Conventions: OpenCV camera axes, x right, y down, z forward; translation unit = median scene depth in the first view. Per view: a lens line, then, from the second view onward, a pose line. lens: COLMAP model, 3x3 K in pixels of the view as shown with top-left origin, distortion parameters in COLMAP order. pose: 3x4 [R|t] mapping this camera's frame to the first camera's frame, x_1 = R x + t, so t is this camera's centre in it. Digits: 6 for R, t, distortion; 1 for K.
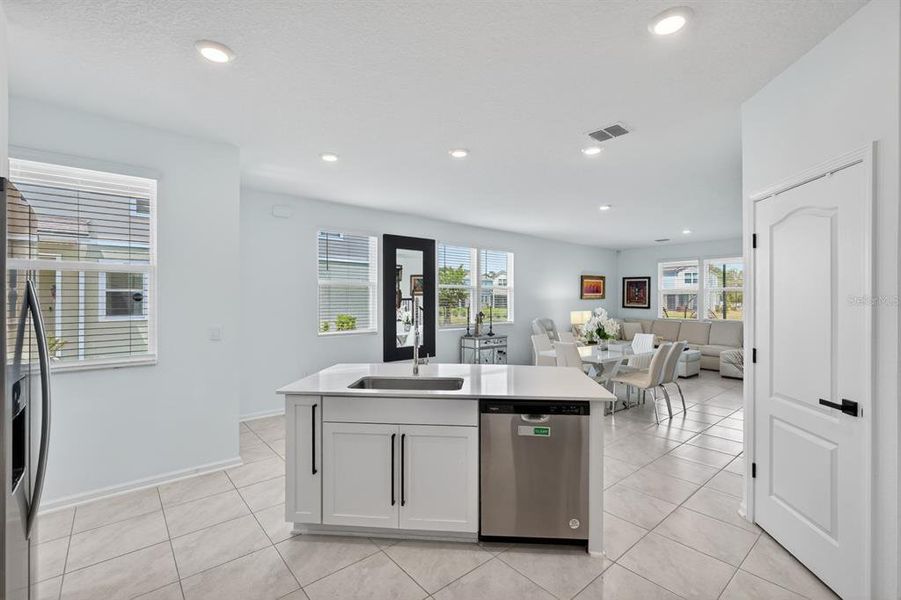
lens RADIAL K [[396.7, 0, 454.5], [0, 396.7, 303.3], [0, 0, 1]] dist [-0.002297, -0.000190]
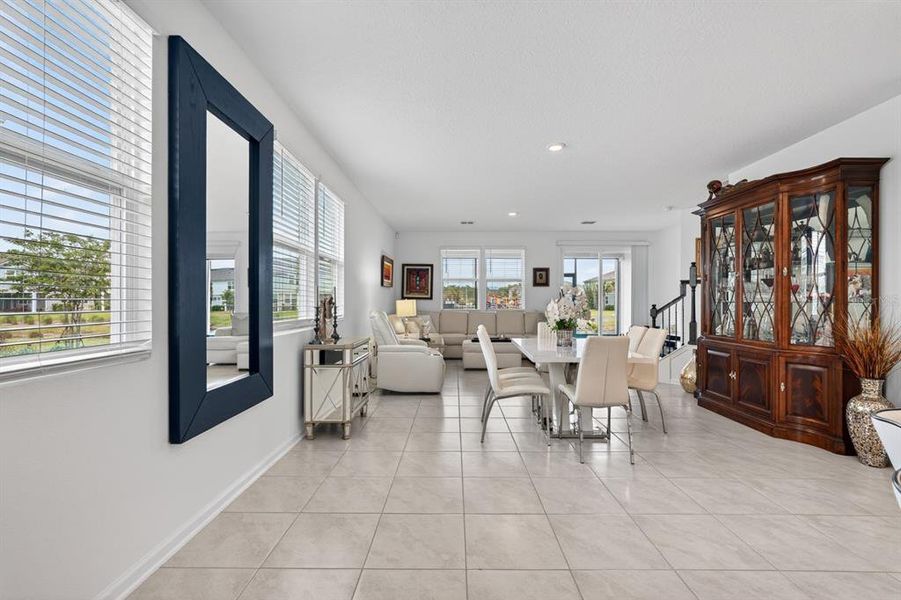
lens RADIAL K [[394.4, 0, 451.5], [0, 394.4, 301.4], [0, 0, 1]] dist [-0.020132, 0.008184]
pose [[0.663032, -0.000064, 0.748591, -0.155486], [0.003868, 0.999987, -0.003340, 0.021256], [-0.748581, 0.005110, 0.663023, 0.370246]]
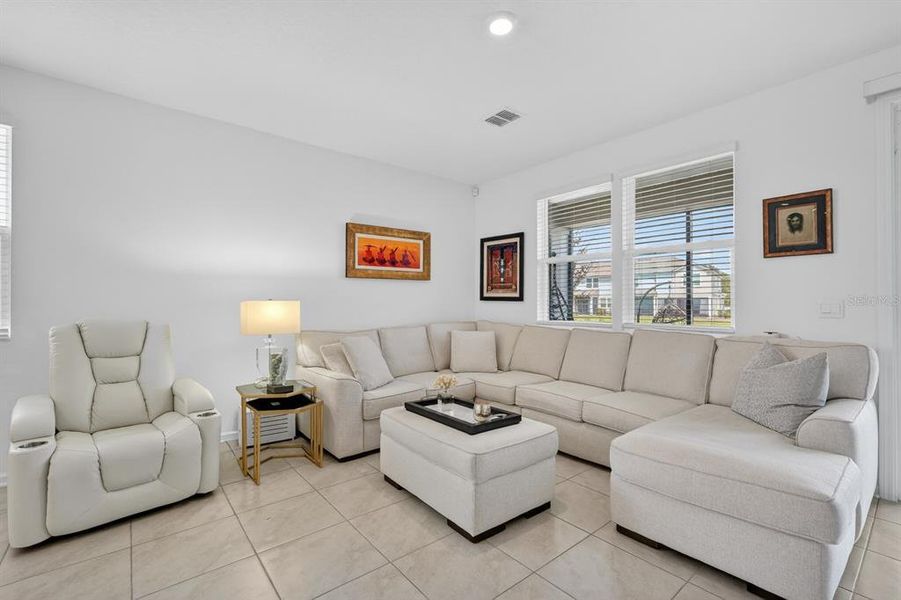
lens RADIAL K [[394.4, 0, 451.5], [0, 394.4, 301.4], [0, 0, 1]] dist [-0.020132, 0.008184]
pose [[0.999741, 0.021443, -0.007656, 0.415672], [-0.021670, 0.999288, -0.030877, 0.030368], [0.006988, 0.031035, 0.999494, 0.540557]]
